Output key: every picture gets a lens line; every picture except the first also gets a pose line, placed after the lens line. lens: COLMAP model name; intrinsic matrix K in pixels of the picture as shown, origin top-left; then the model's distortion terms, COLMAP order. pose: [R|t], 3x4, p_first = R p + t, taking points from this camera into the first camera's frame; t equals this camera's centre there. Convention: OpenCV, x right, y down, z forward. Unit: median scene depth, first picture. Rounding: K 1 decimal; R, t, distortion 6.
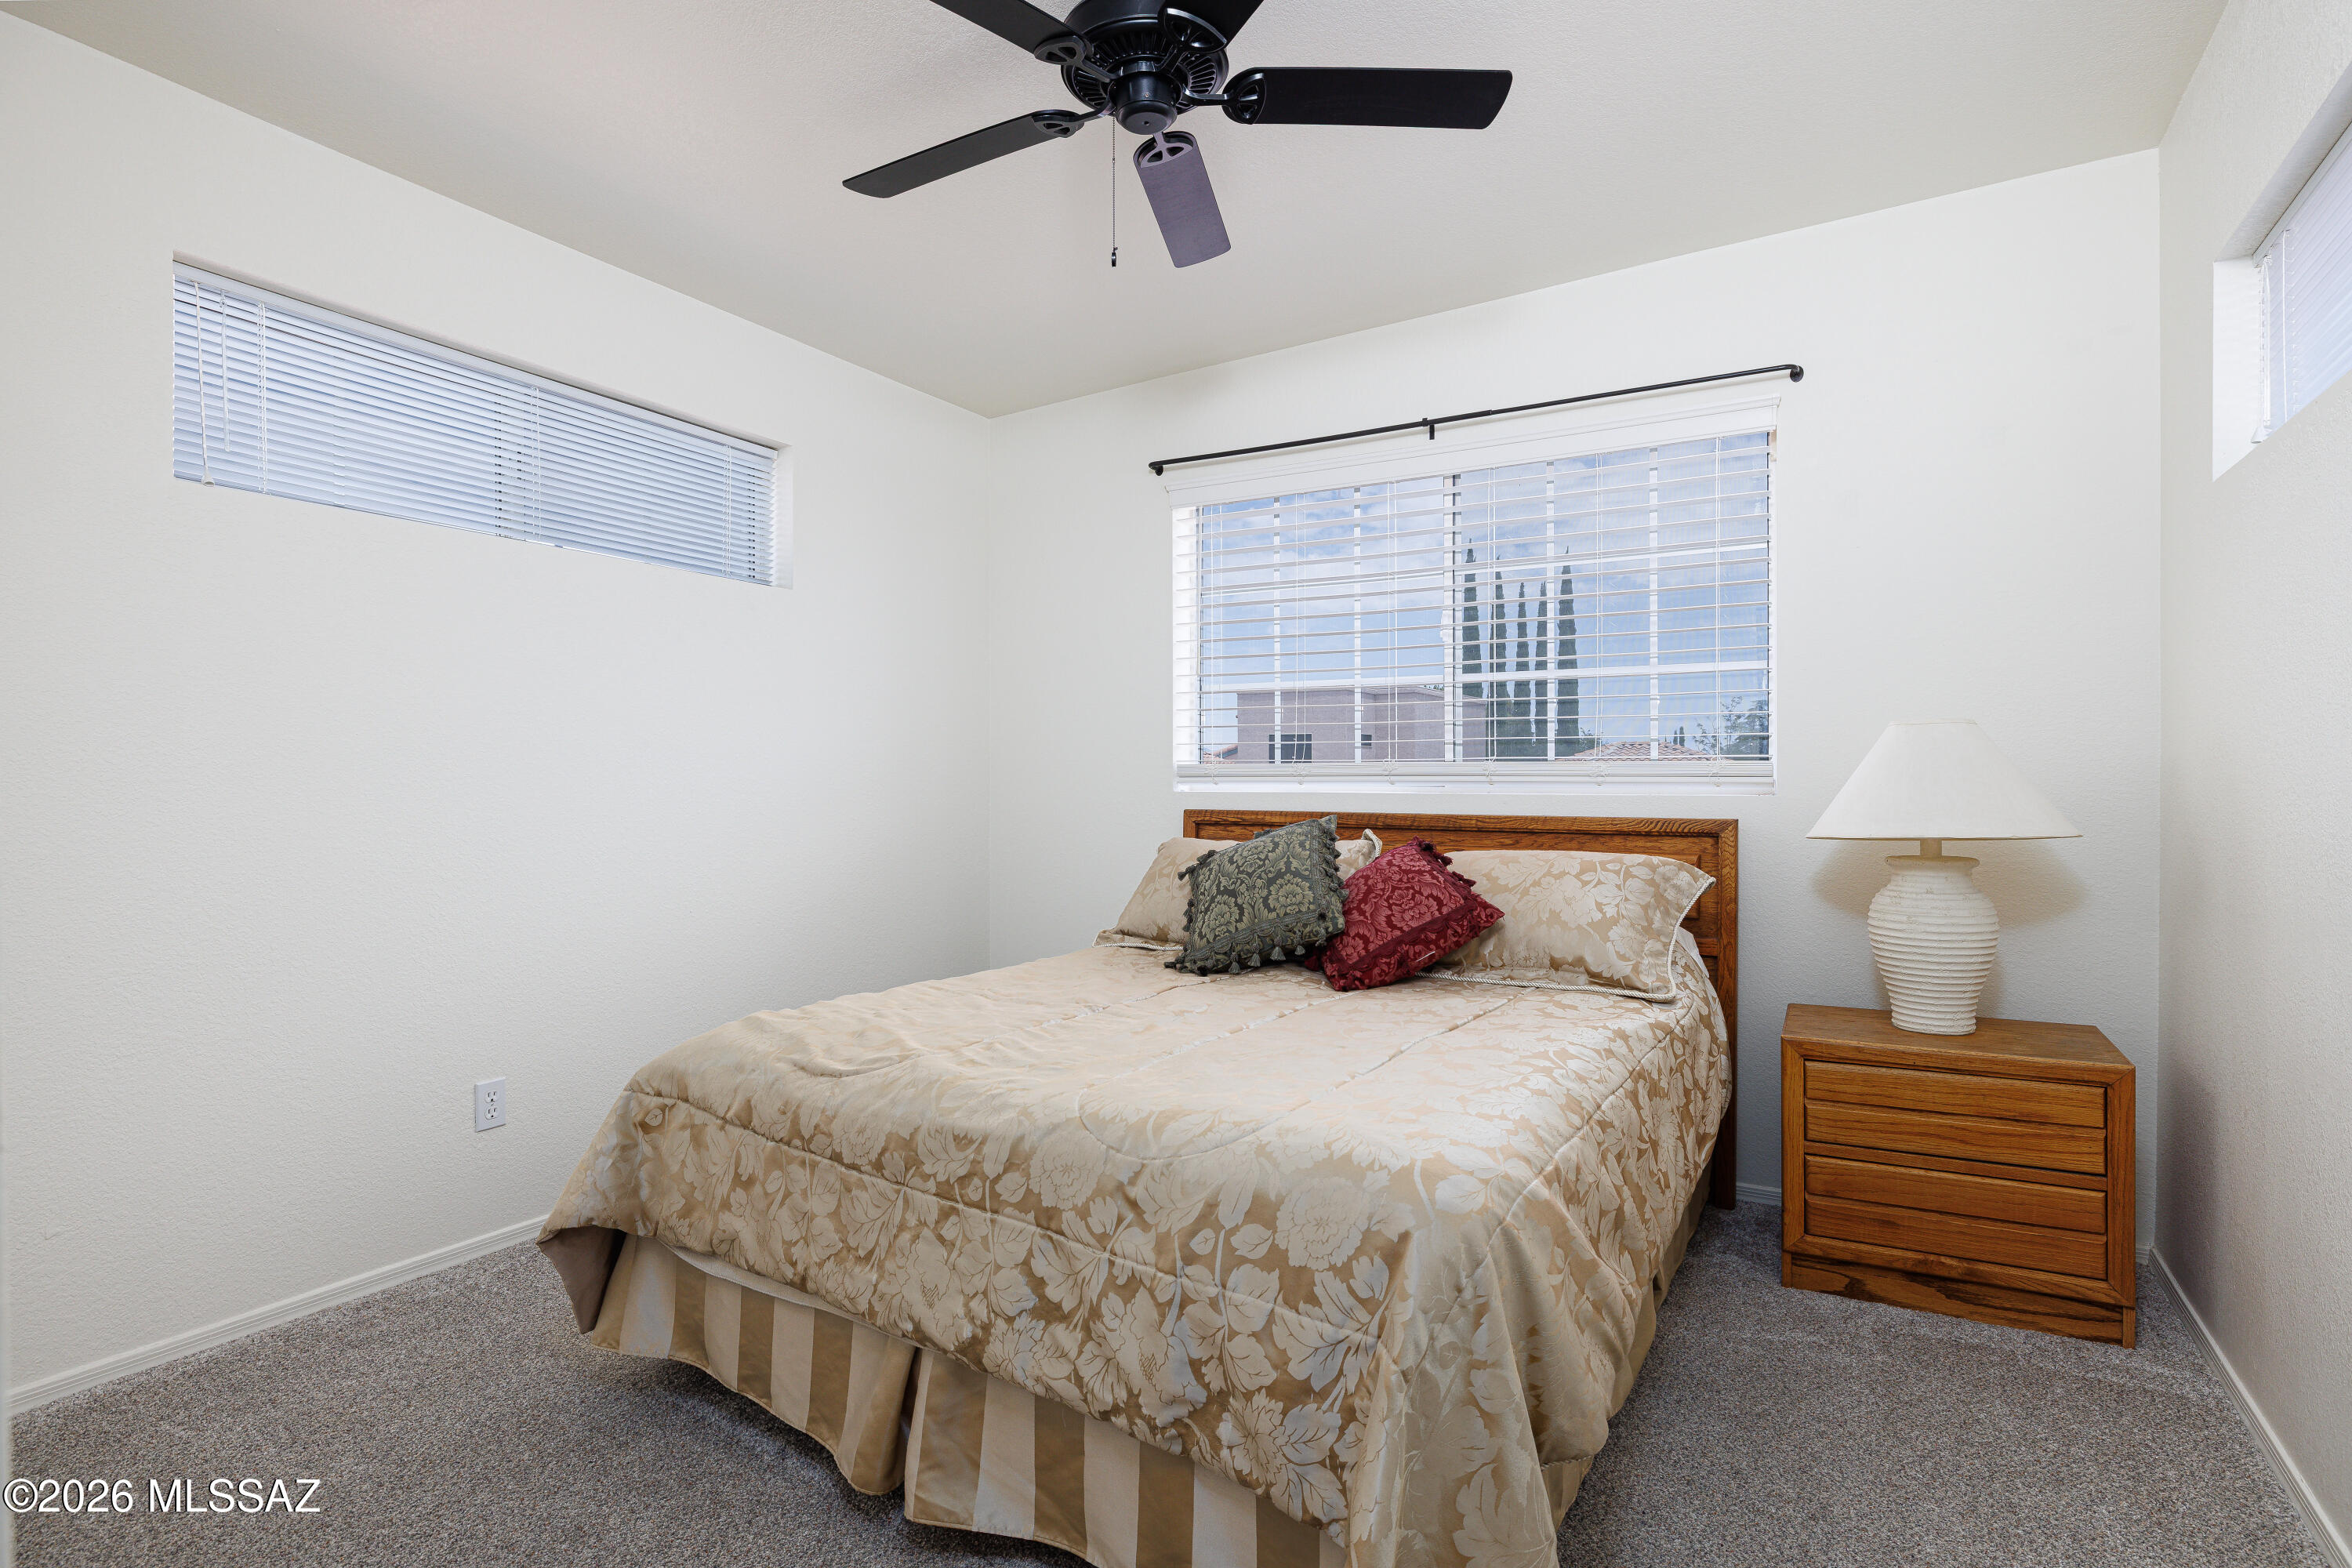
lens RADIAL K [[1187.2, 0, 1182.1], [0, 1187.2, 776.3], [0, 0, 1]] dist [-0.011917, -0.000240]
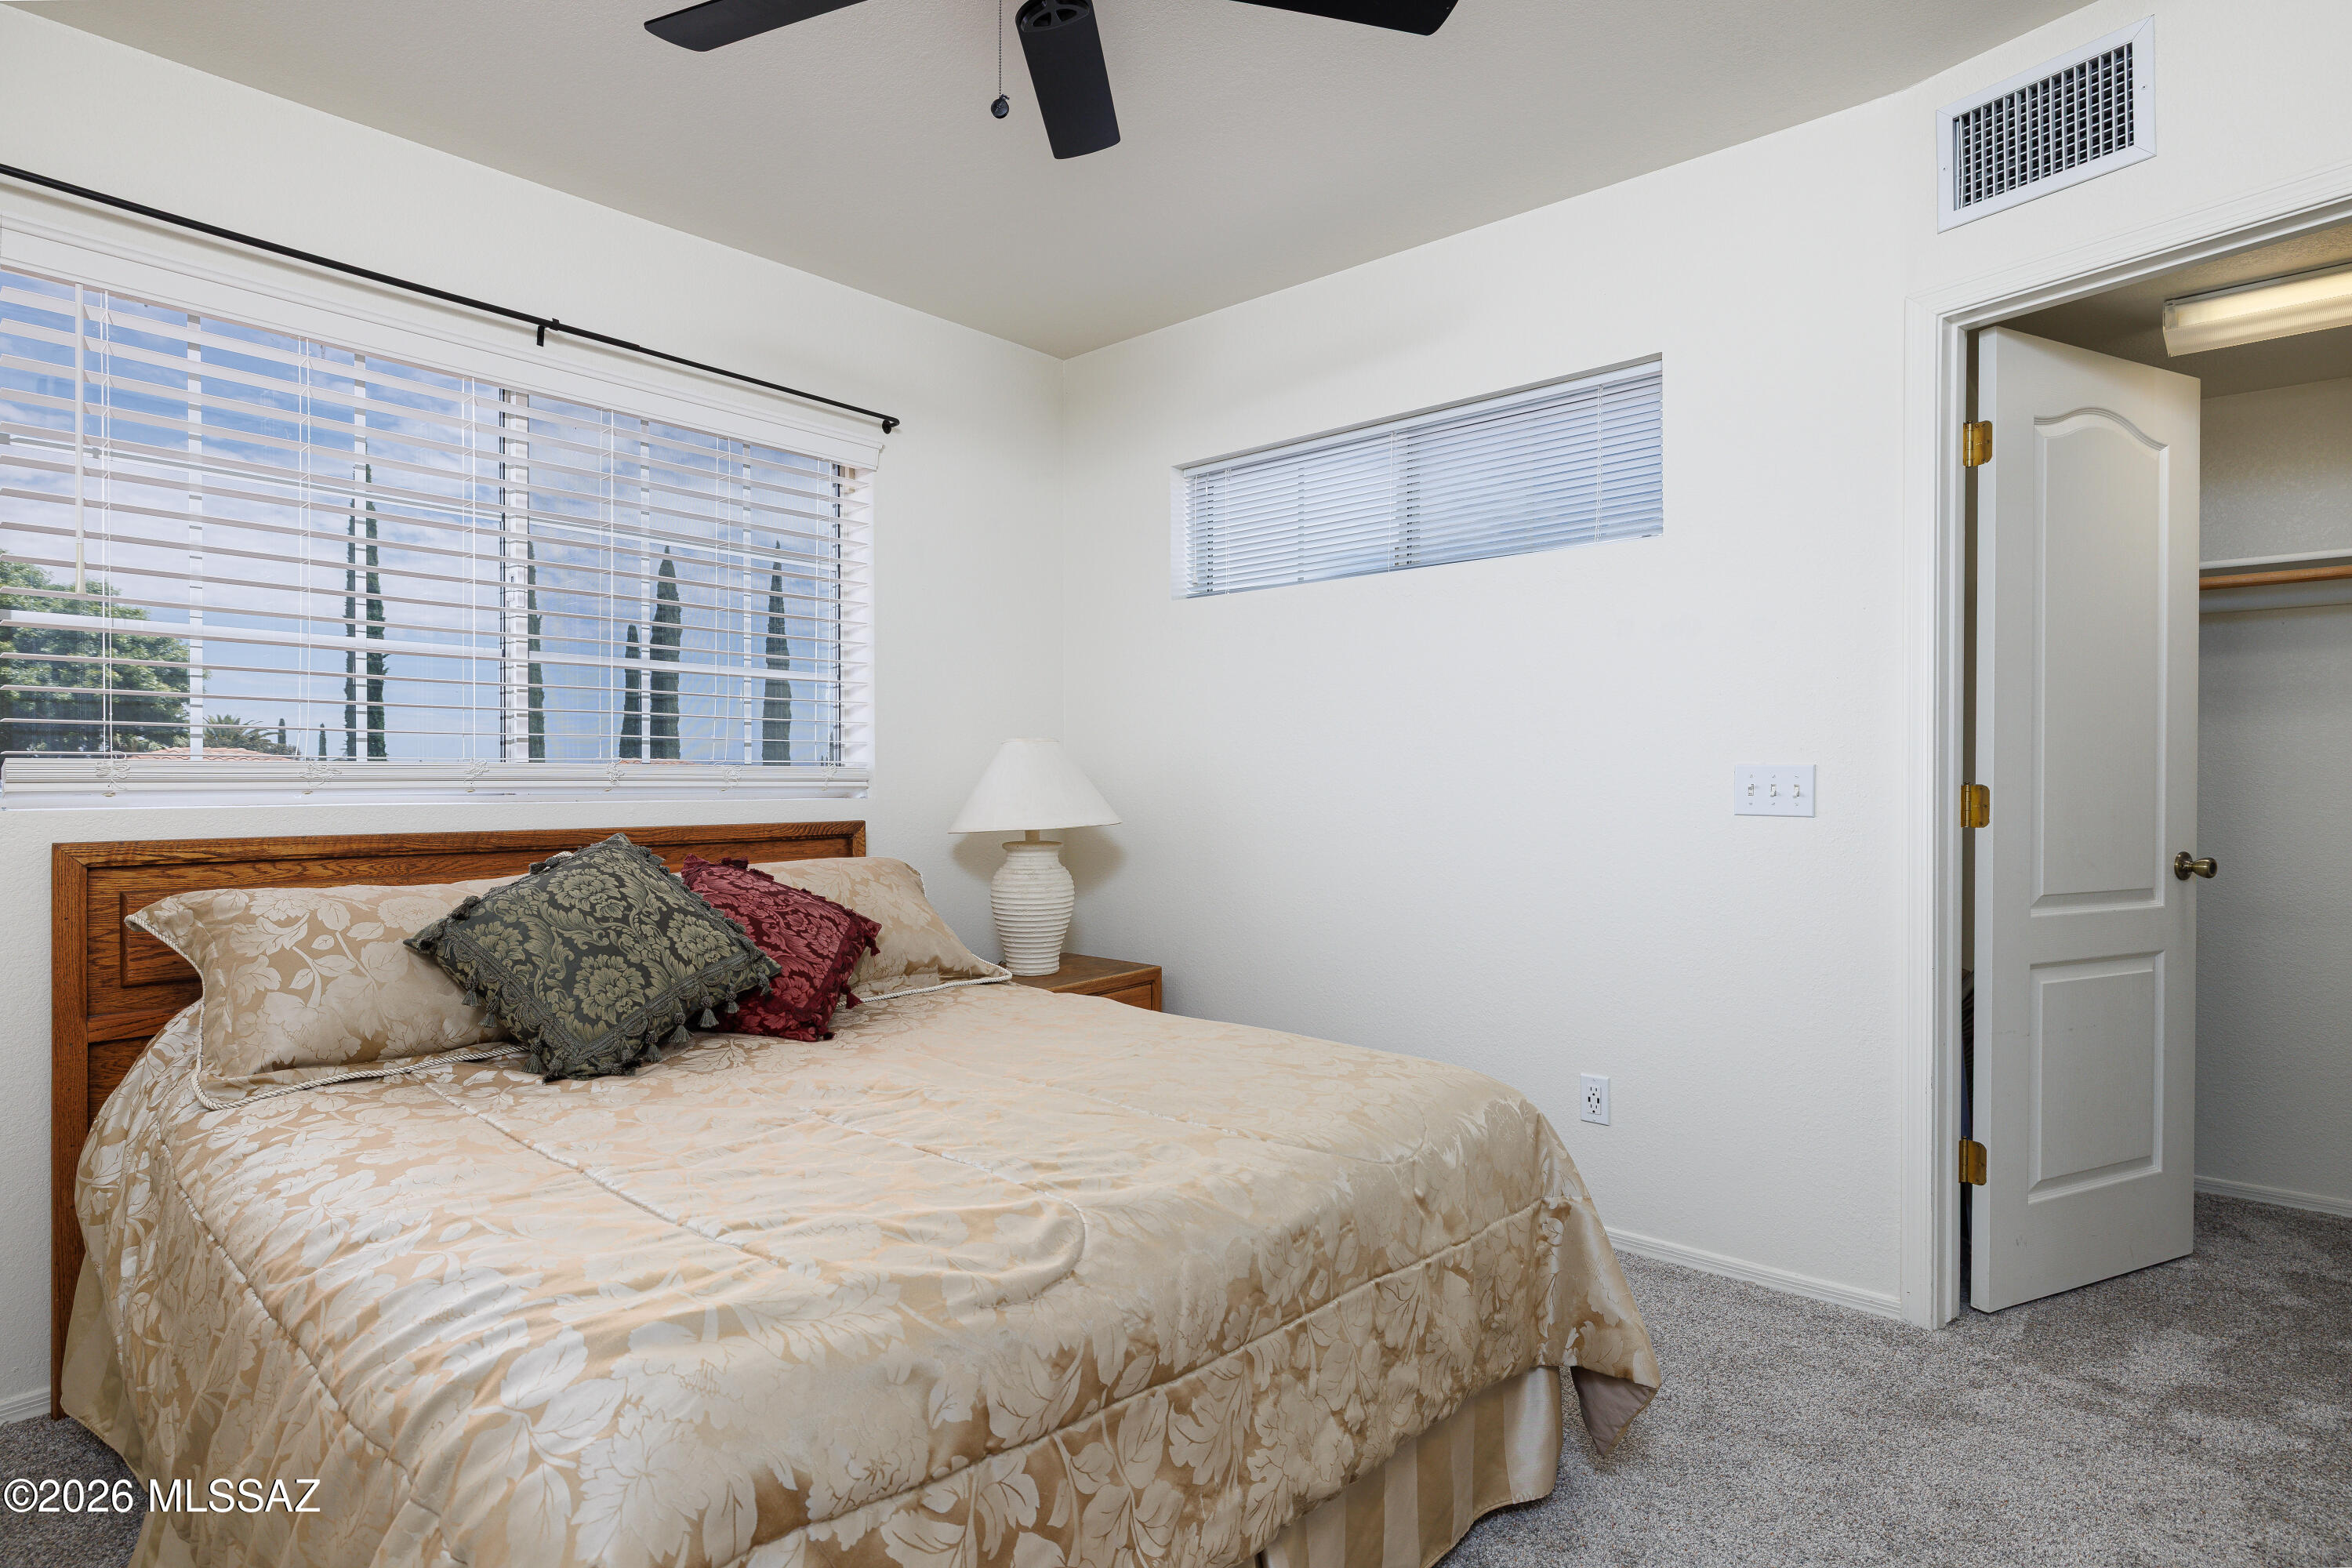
lens RADIAL K [[1187.2, 0, 1184.1], [0, 1187.2, 787.5], [0, 0, 1]] dist [-0.011917, -0.000240]
pose [[0.173082, -0.004606, 0.984897, -0.619301], [0.002505, 0.999988, 0.004236, 0.002046], [-0.984904, 0.001734, 0.173091, 0.593299]]
